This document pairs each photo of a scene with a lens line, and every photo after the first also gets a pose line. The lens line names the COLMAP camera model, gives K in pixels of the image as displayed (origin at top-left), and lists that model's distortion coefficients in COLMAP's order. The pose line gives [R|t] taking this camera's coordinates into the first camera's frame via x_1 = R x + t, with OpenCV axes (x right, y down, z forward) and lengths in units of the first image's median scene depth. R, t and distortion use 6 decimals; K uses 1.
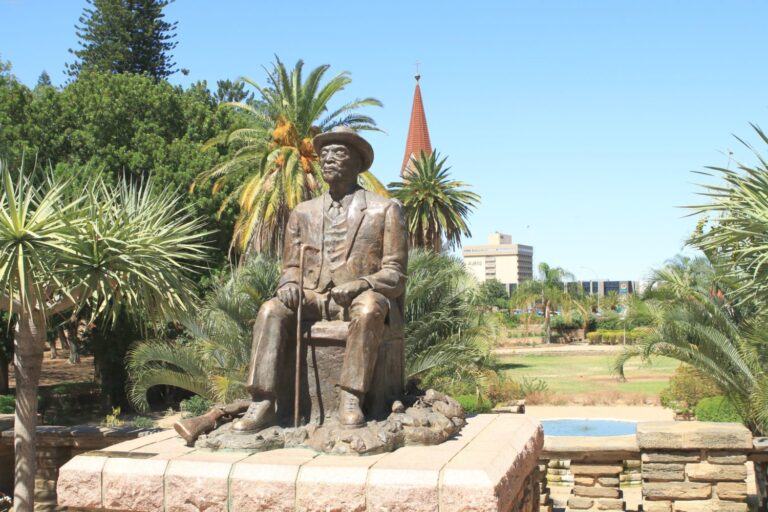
lens RADIAL K [[1001.1, 0, 384.1], [0, 1001.1, 256.9], [0, 0, 1]] dist [0.015410, 0.000000]
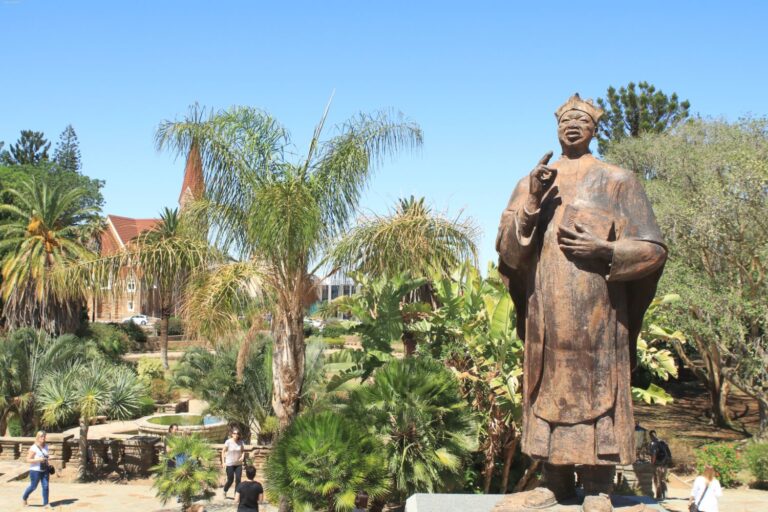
lens RADIAL K [[856.5, 0, 383.9], [0, 856.5, 255.3], [0, 0, 1]] dist [-0.066043, 0.000000]
pose [[0.973300, 0.036959, 0.226540, 0.135016], [-0.036217, 0.999316, -0.007432, -0.089263], [-0.226660, -0.000971, 0.973973, -0.429175]]
